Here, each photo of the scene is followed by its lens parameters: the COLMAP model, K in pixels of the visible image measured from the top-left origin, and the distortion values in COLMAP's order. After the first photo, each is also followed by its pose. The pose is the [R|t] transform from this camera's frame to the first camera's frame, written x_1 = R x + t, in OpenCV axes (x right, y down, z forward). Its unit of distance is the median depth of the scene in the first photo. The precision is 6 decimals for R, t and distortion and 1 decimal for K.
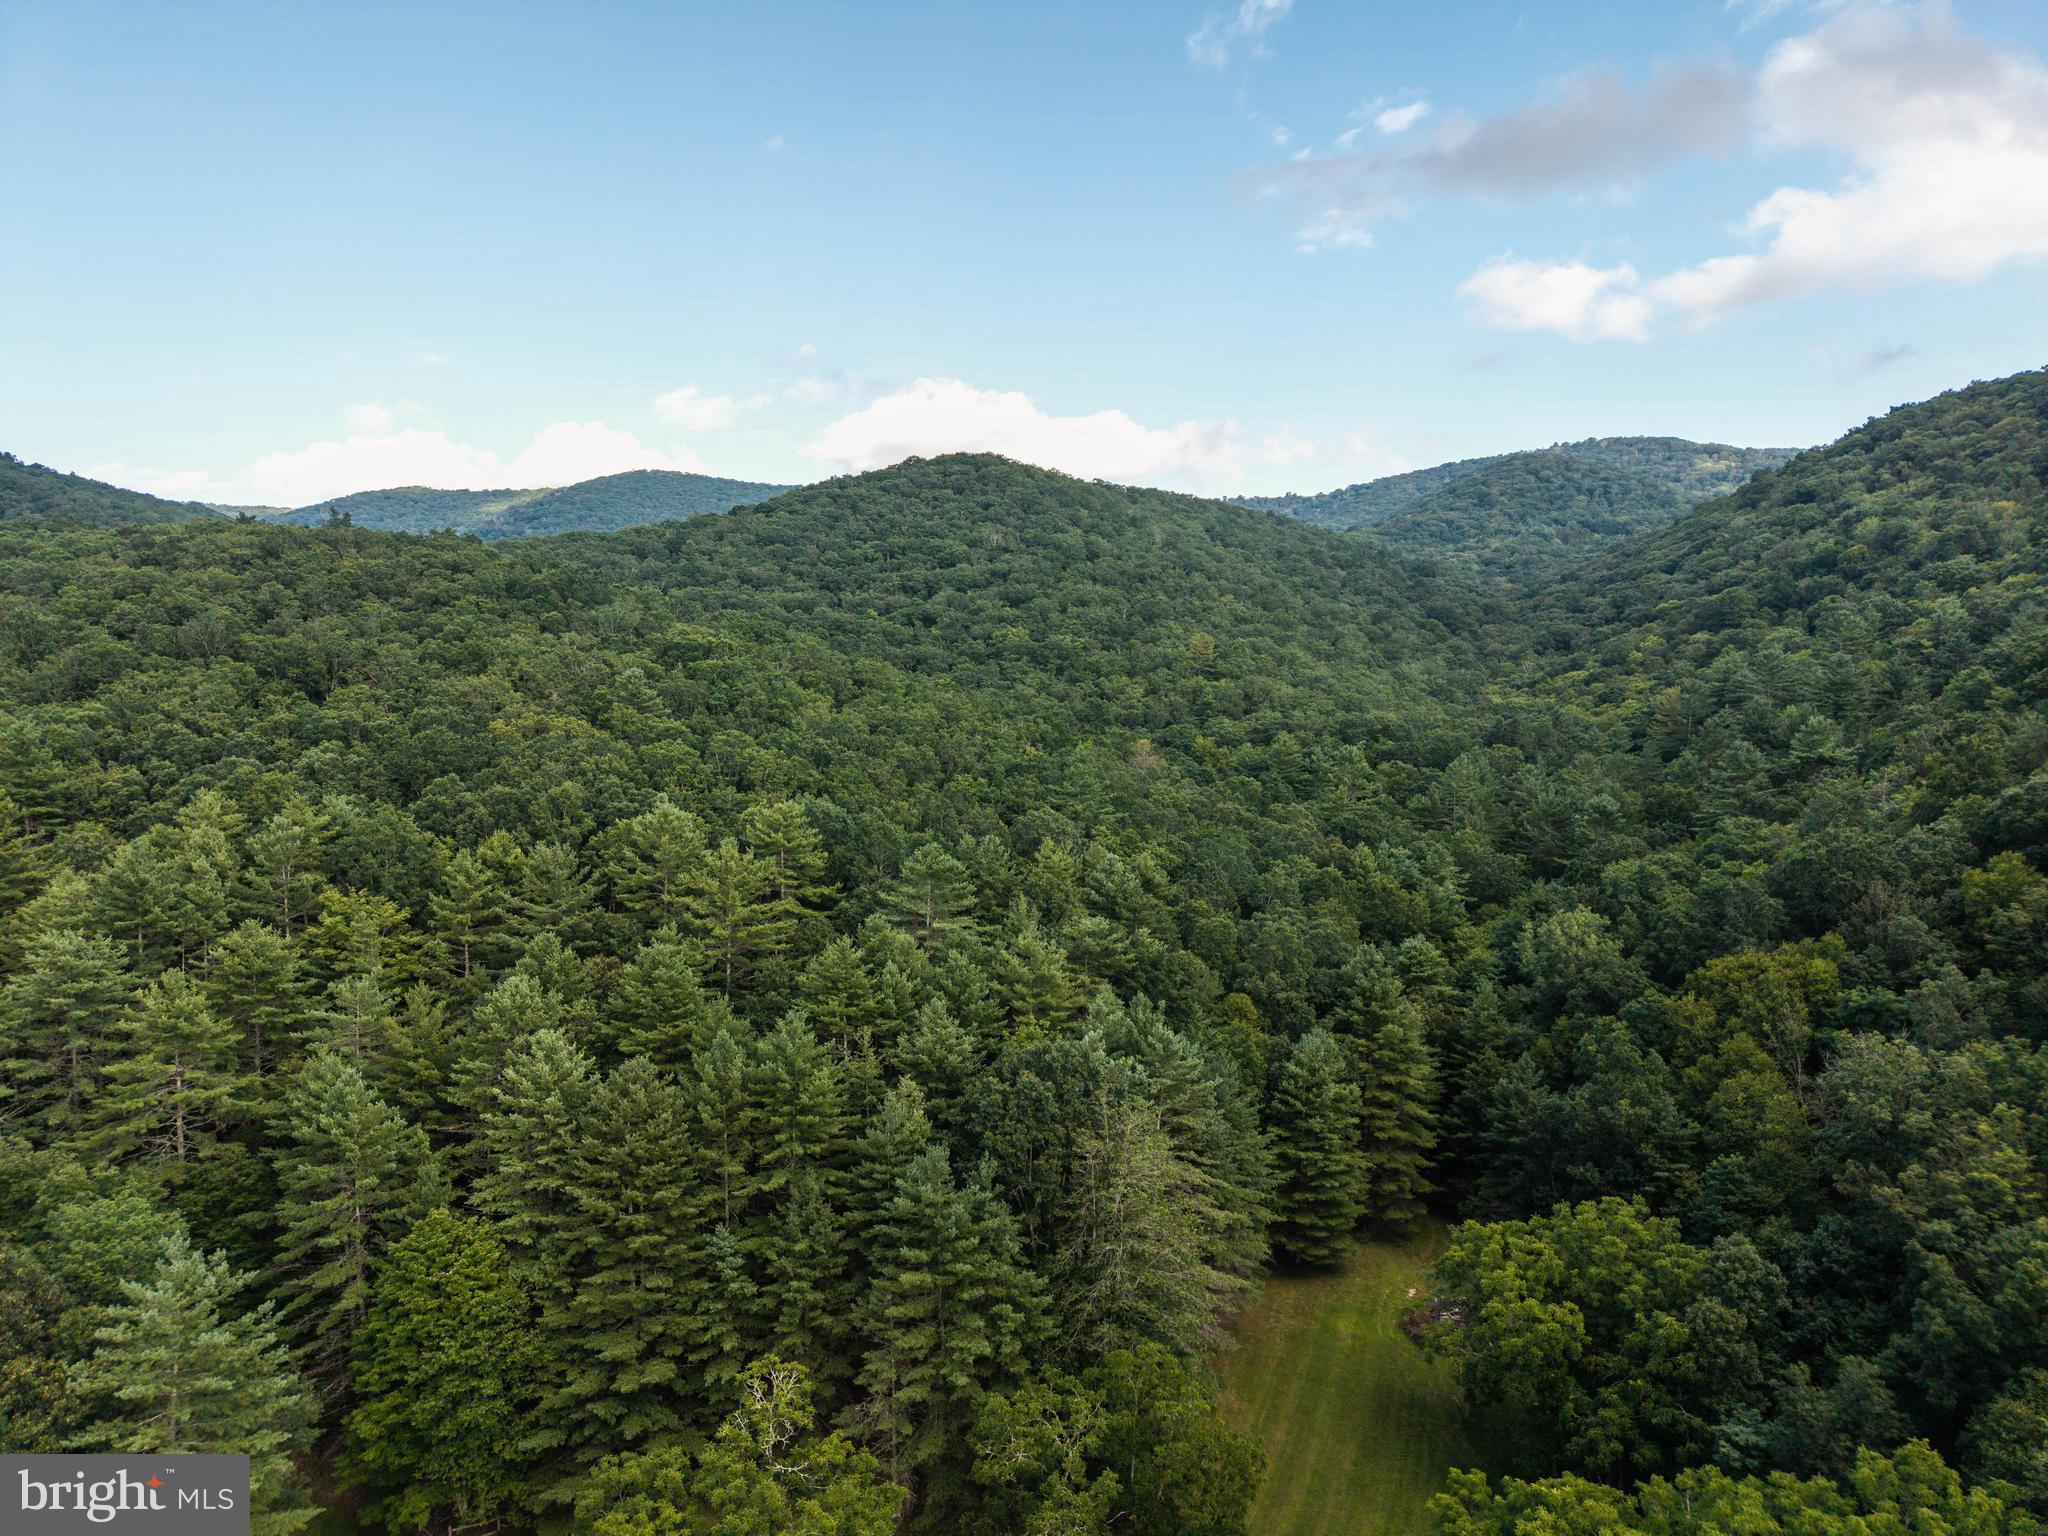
lens RADIAL K [[1351.5, 0, 1024.0], [0, 1351.5, 768.0], [0, 0, 1]] dist [0.093290, -0.133852]
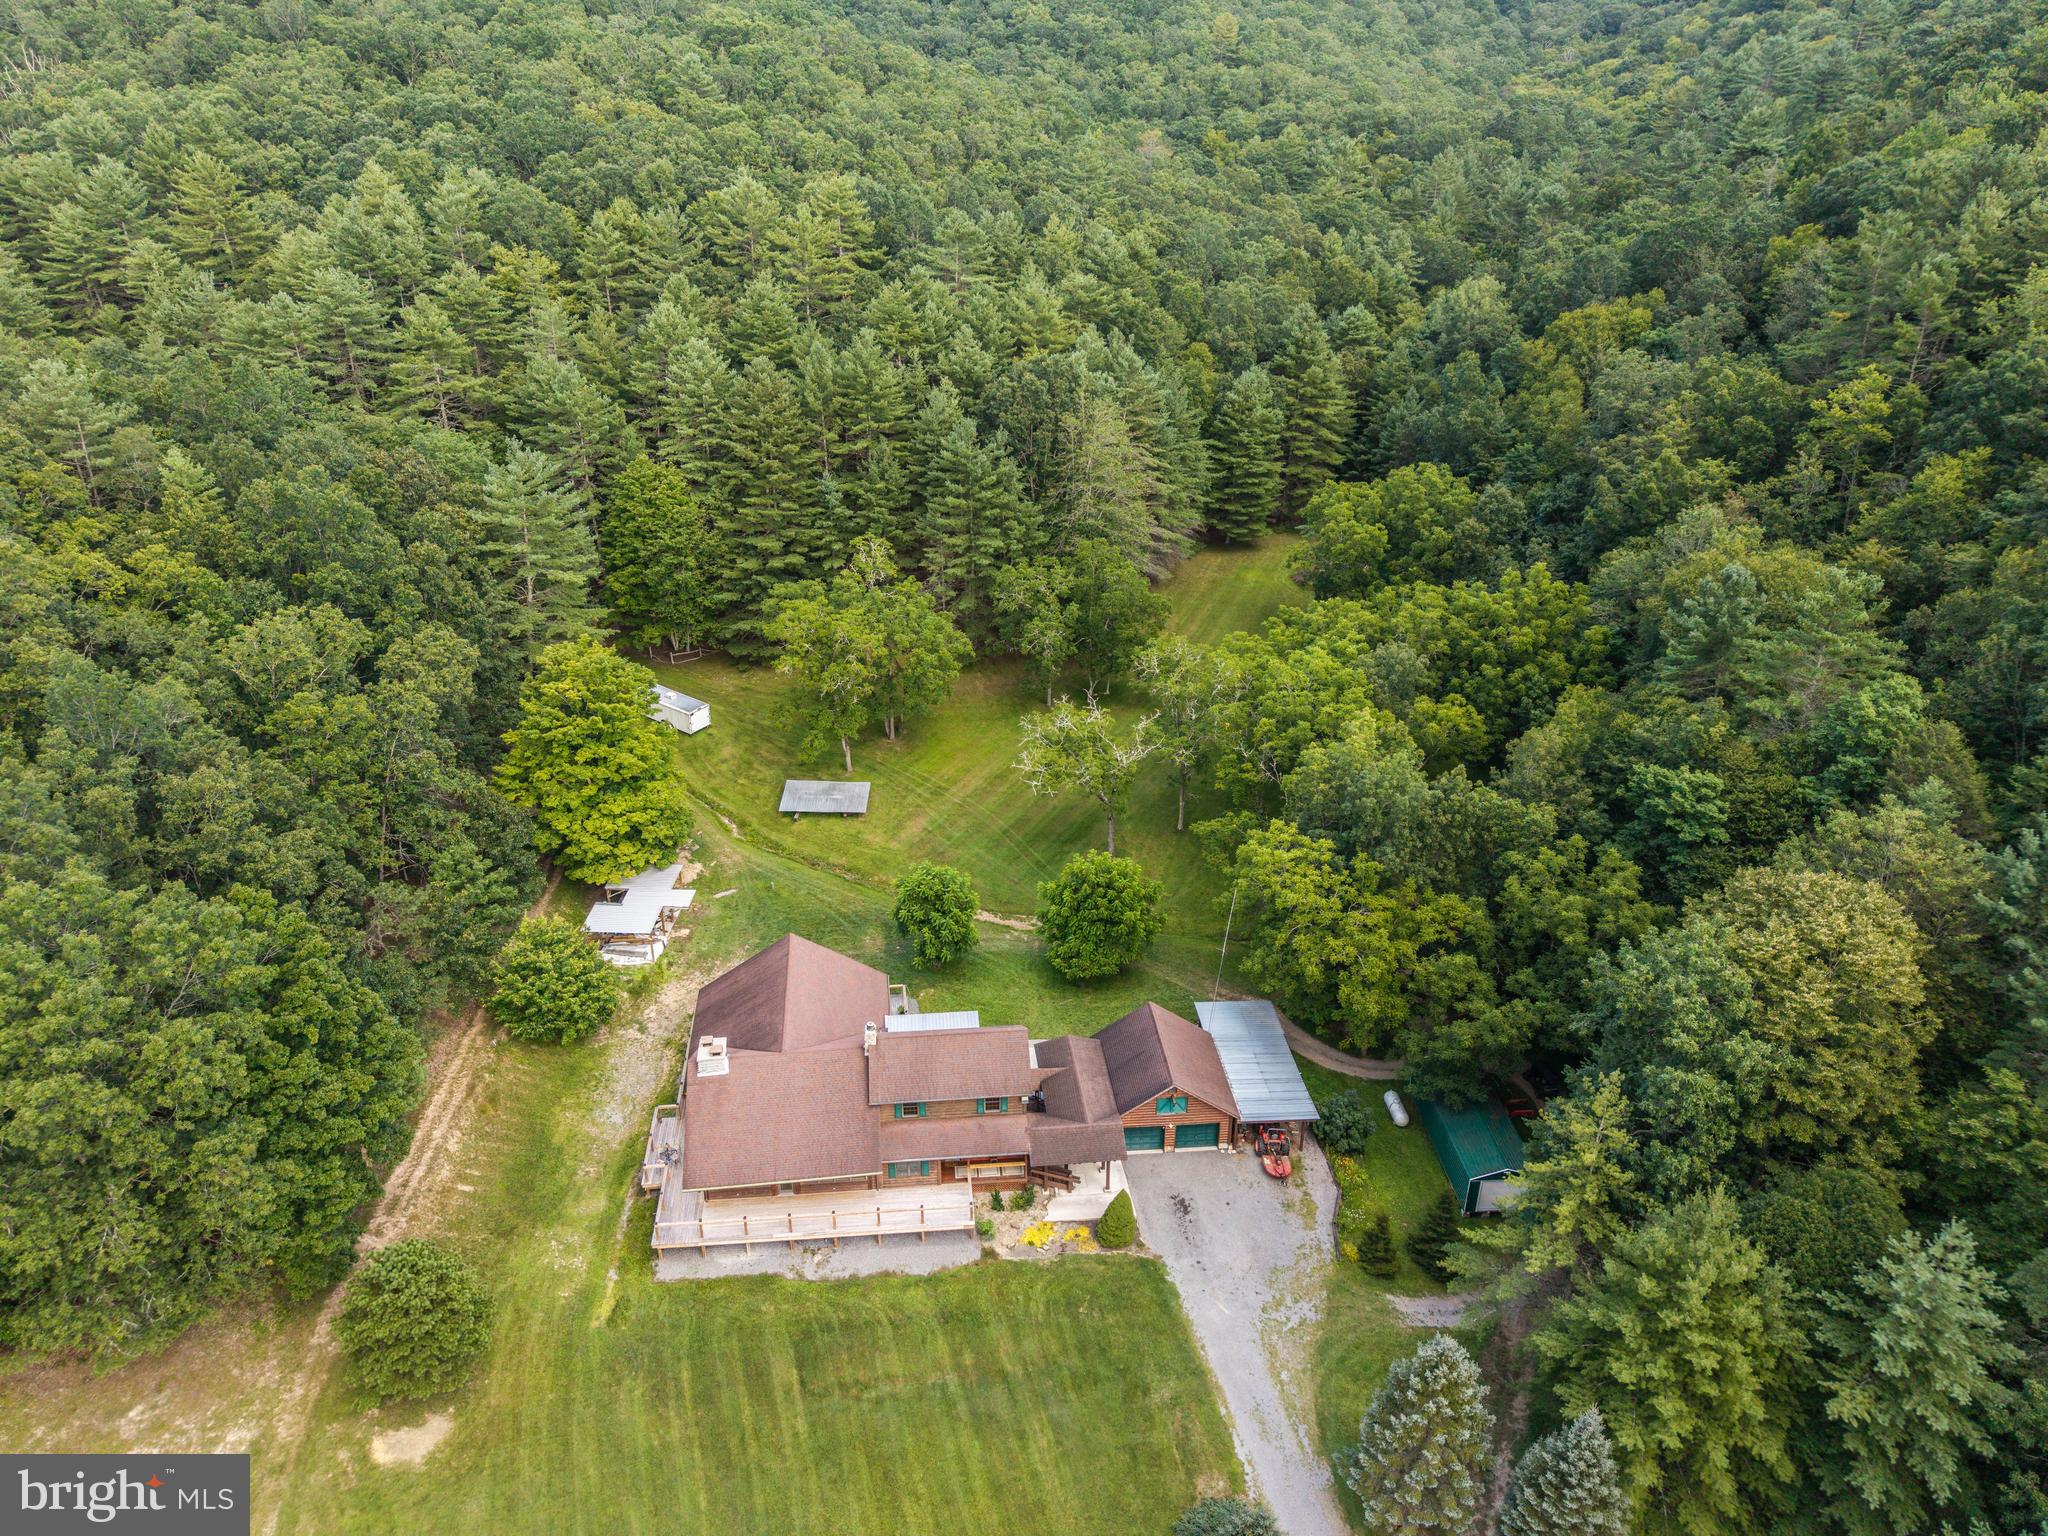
lens RADIAL K [[1359.2, 0, 1024.0], [0, 1359.2, 768.0], [0, 0, 1]] dist [0.029420, -0.032314]
pose [[0.999829, 0.011698, -0.014348, 0.015922], [-0.005025, 0.917444, 0.397834, 0.023354], [0.017817, -0.397694, 0.917345, -0.349271]]
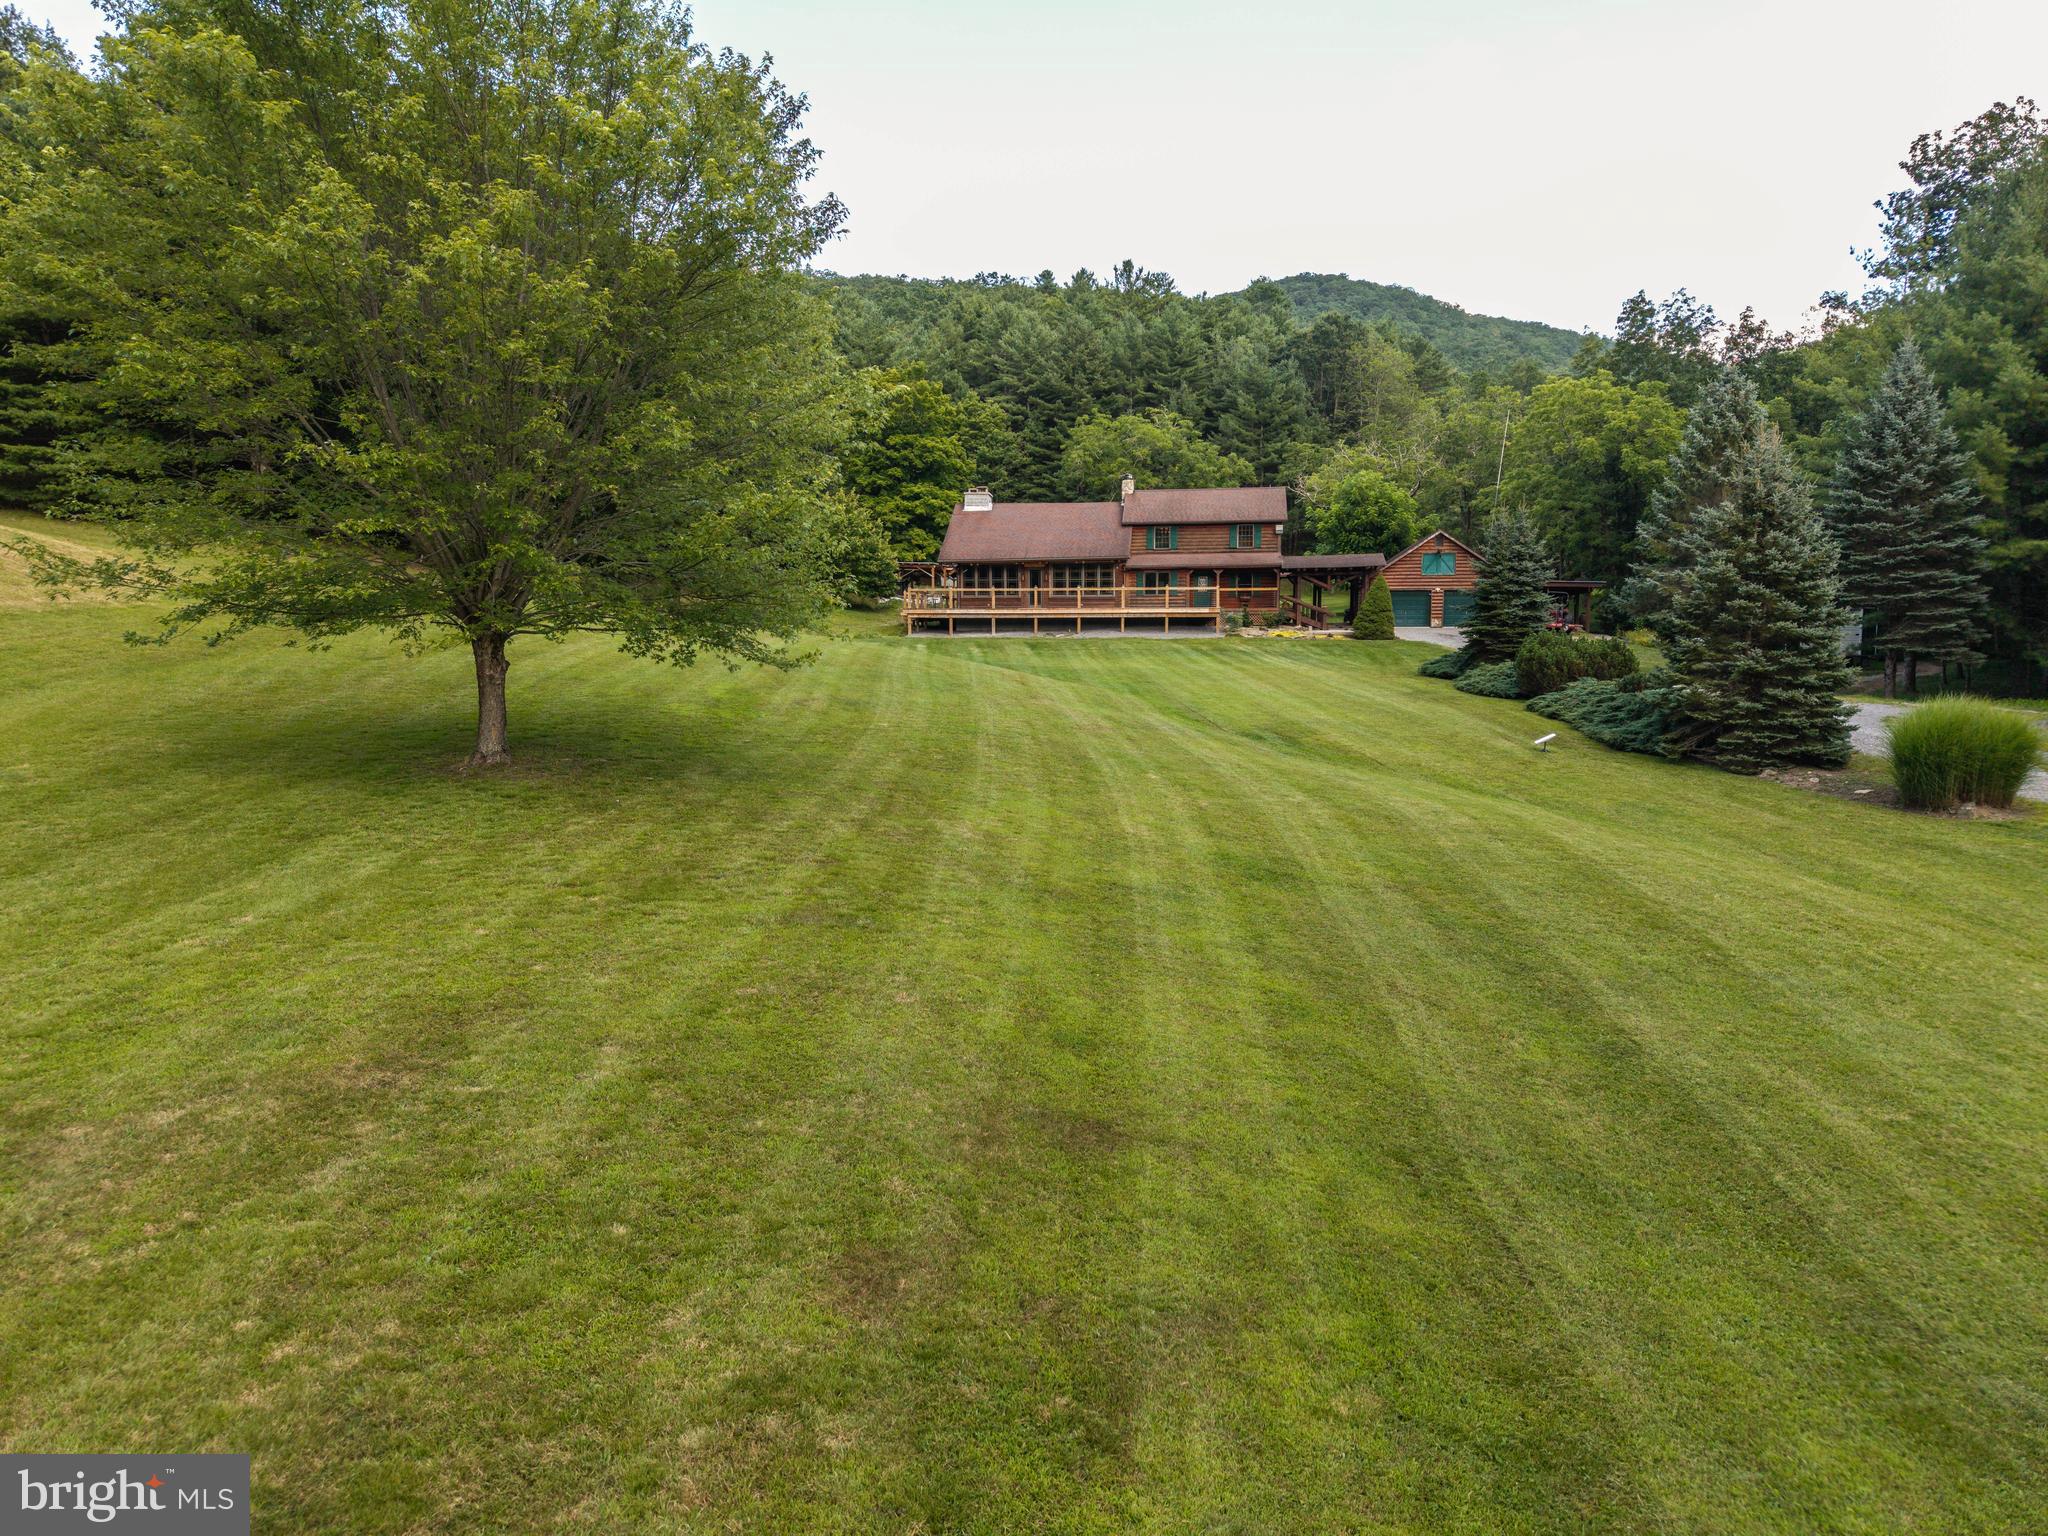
lens RADIAL K [[1351.5, 0, 1024.0], [0, 1351.5, 768.0], [0, 0, 1]] dist [0.093290, -0.133852]
pose [[0.969192, 0.019749, -0.245515, 0.049107], [-0.008258, 0.998825, 0.047745, 0.475147], [0.246169, -0.044247, 0.968216, -0.459715]]
